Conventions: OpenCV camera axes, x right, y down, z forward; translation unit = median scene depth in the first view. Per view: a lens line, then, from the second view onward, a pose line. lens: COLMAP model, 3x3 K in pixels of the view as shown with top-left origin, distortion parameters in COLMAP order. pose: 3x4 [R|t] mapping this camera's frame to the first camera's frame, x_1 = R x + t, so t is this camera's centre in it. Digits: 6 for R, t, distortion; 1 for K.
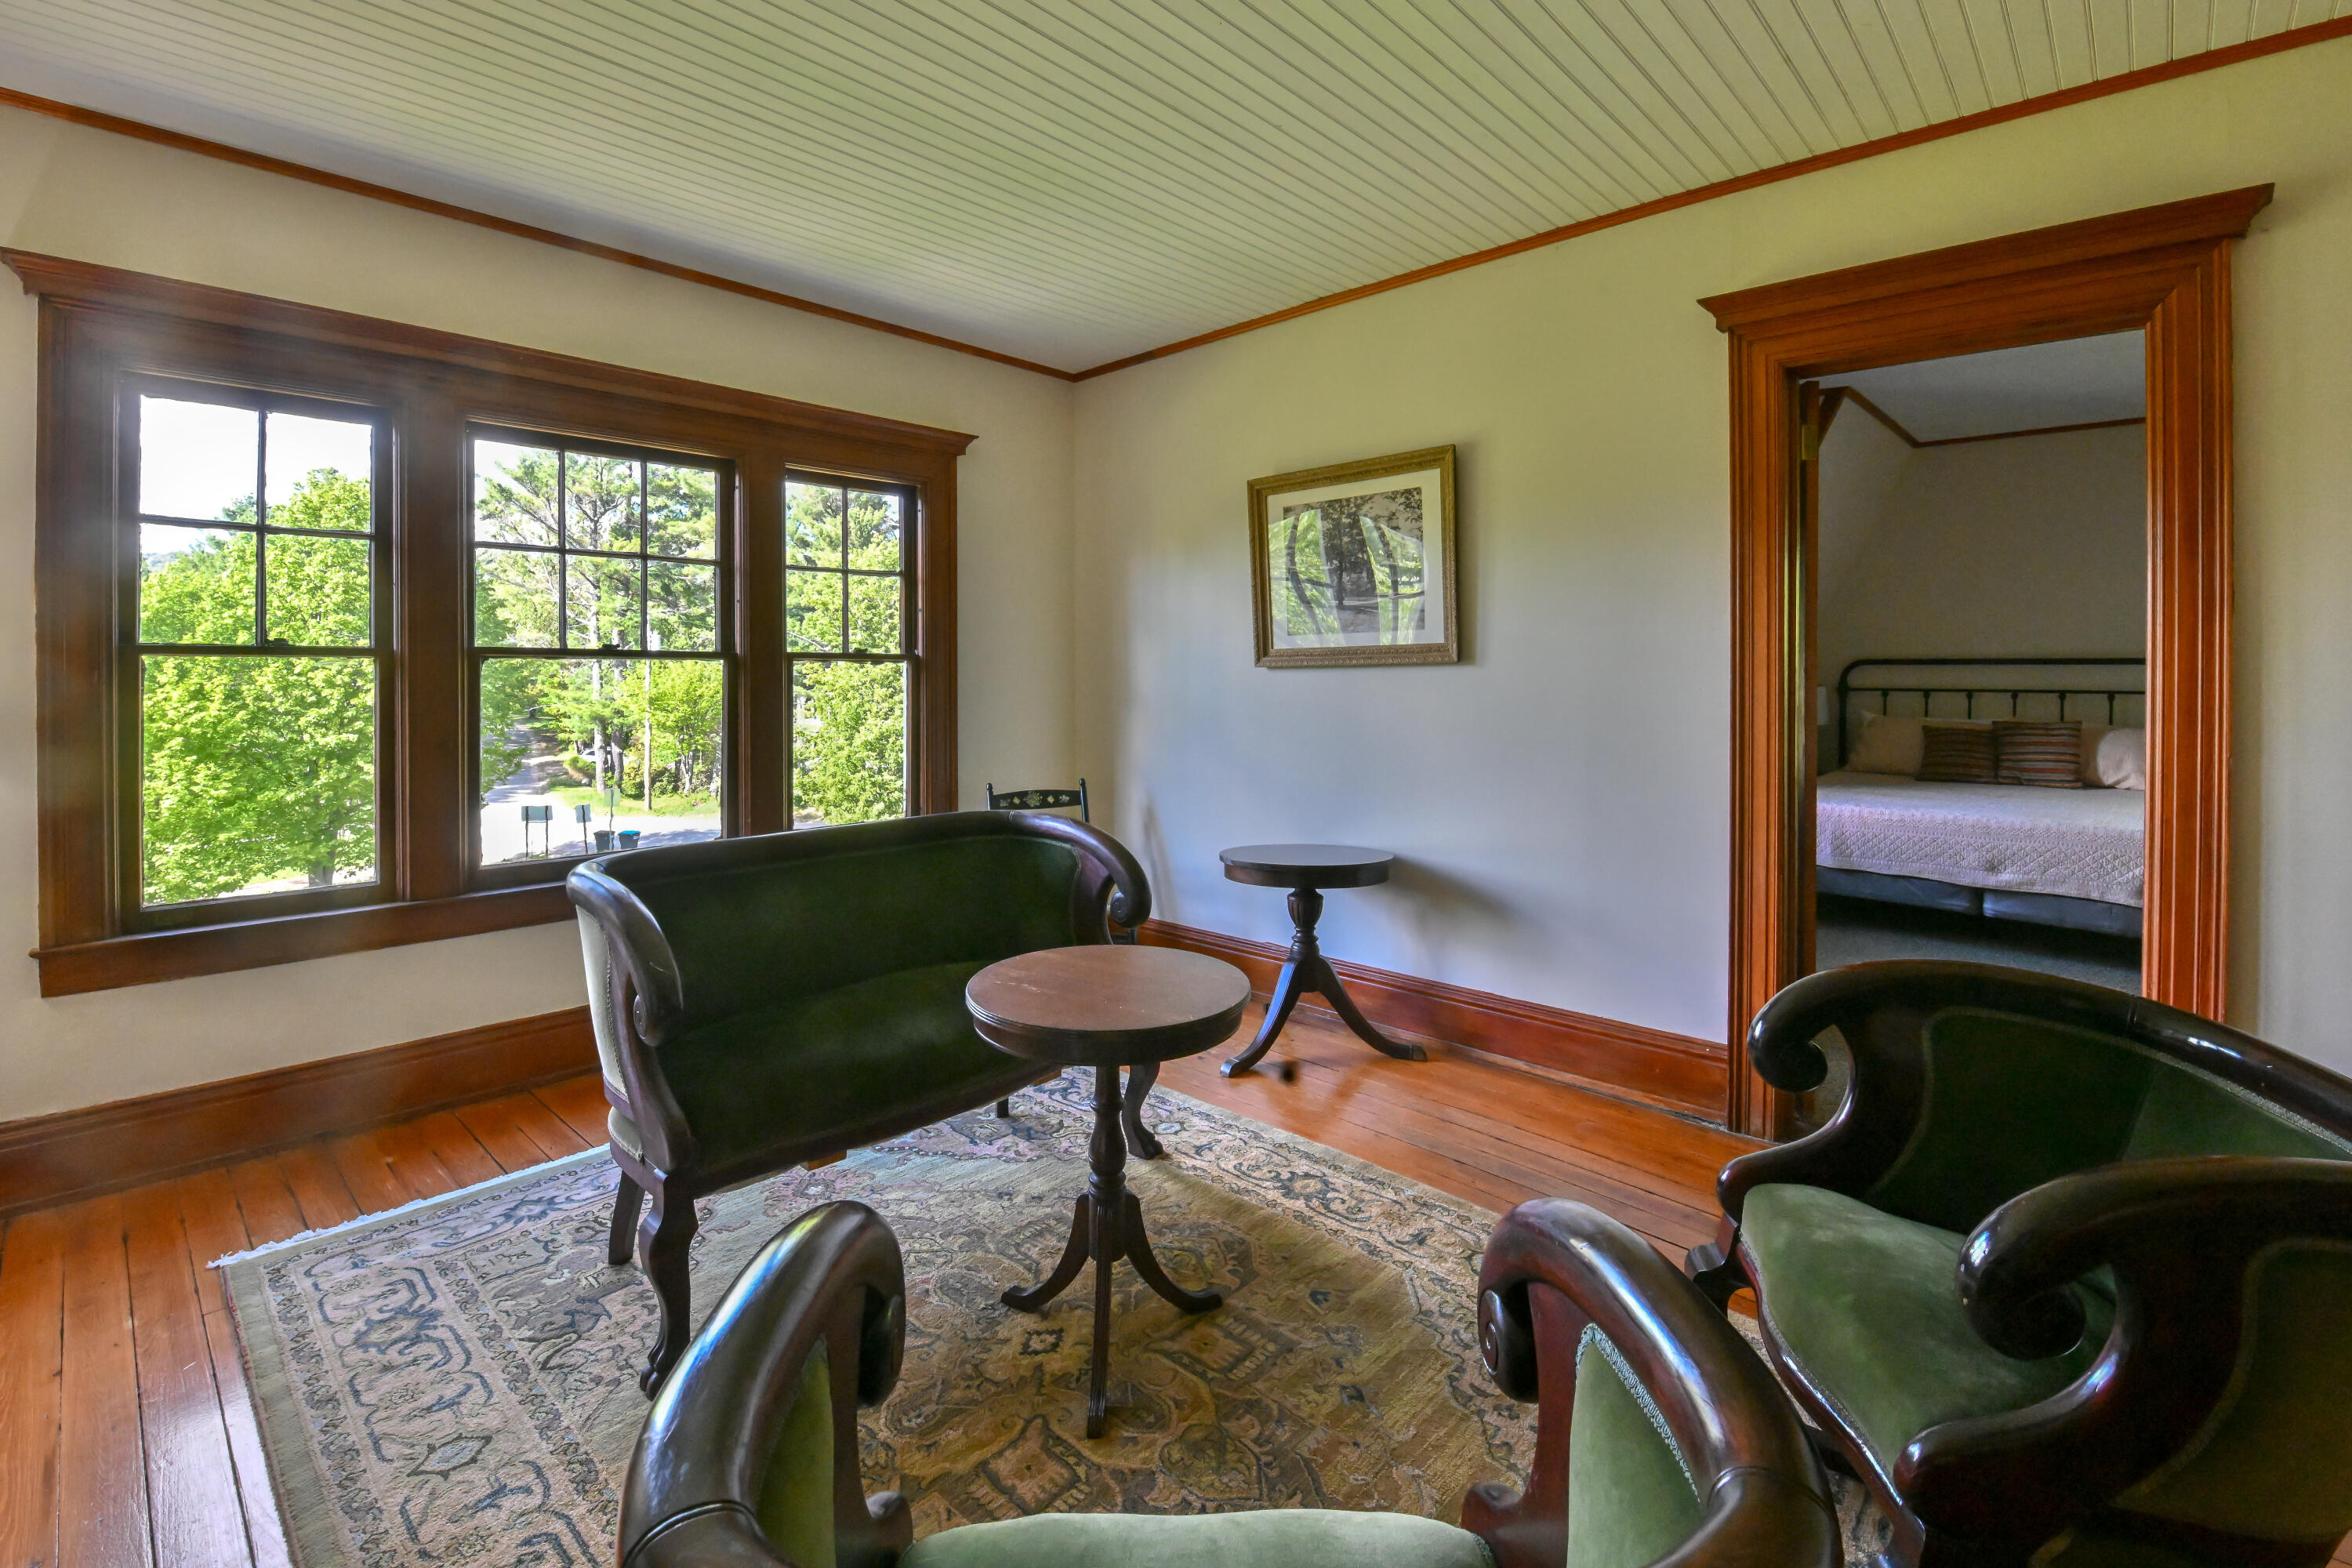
lens RADIAL K [[1046.1, 0, 1205.4], [0, 1046.1, 680.1], [0, 0, 1]] dist [-0.000618, -0.000720]
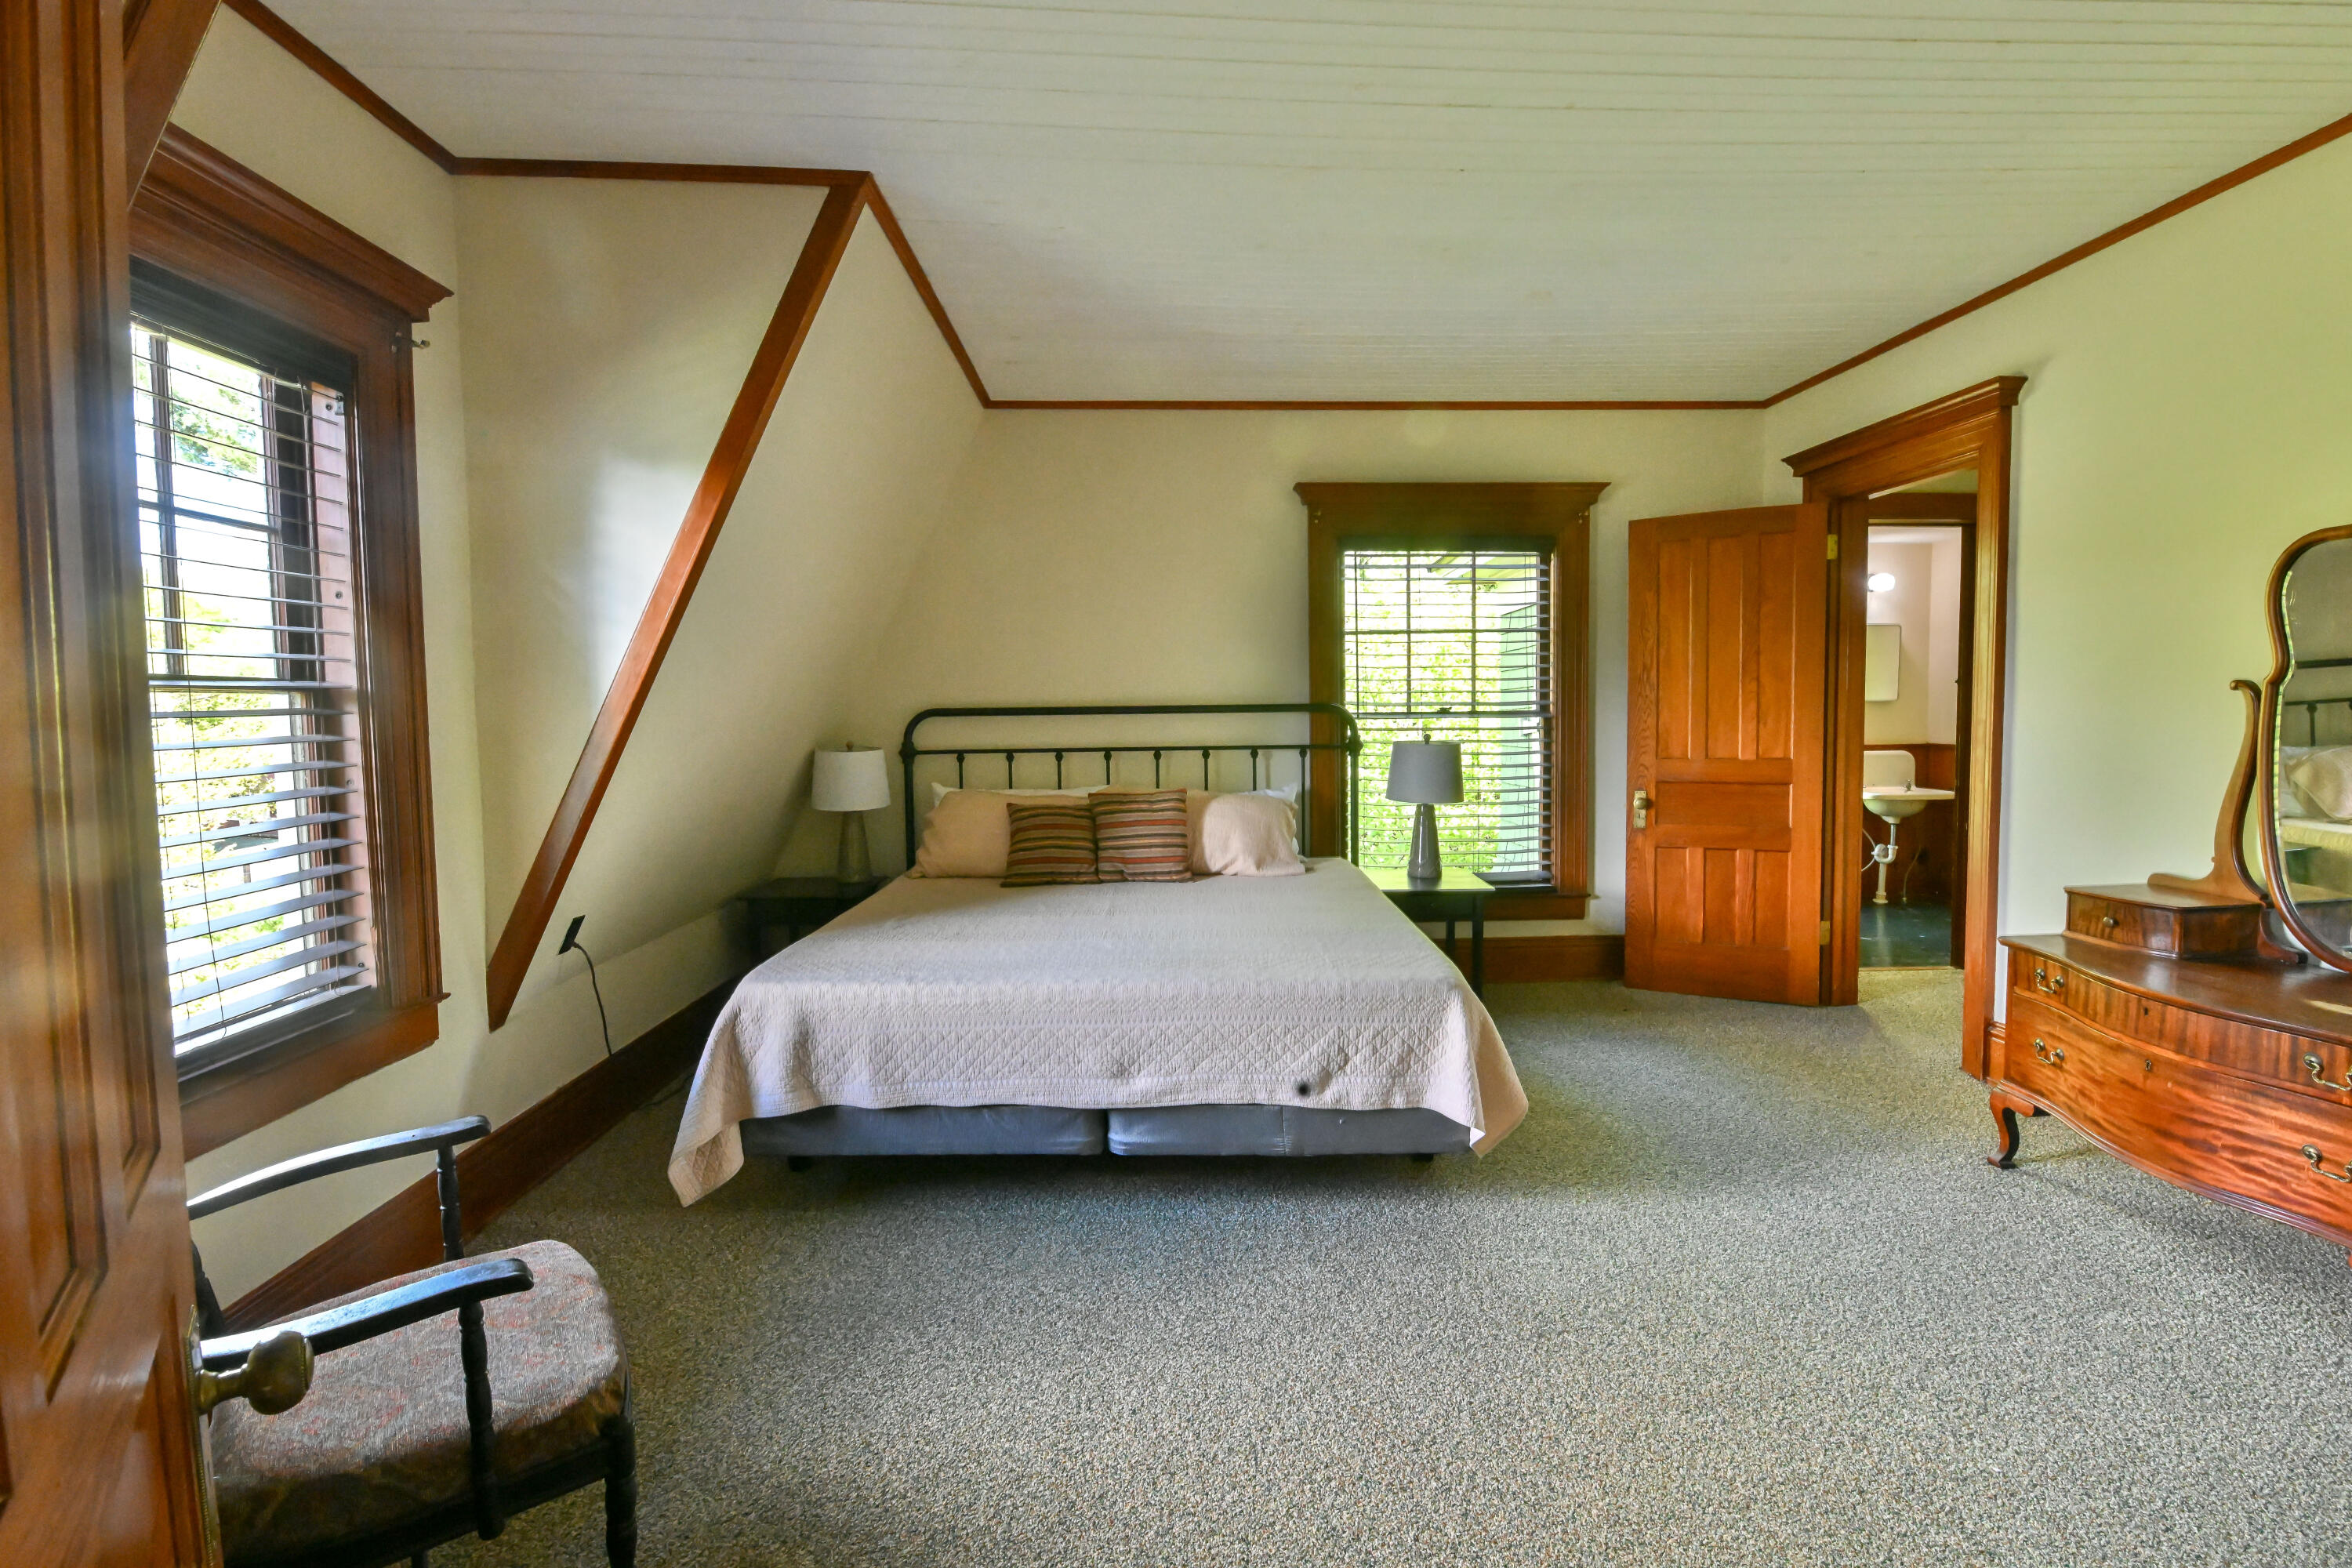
lens RADIAL K [[1046.1, 0, 1180.5], [0, 1046.1, 778.1], [0, 0, 1]] dist [-0.000618, -0.000720]
pose [[0.716916, -0.050908, 0.695298, 0.314086], [0.024037, 0.998542, 0.048326, -0.004257], [-0.696745, -0.017933, 0.717095, 0.462382]]
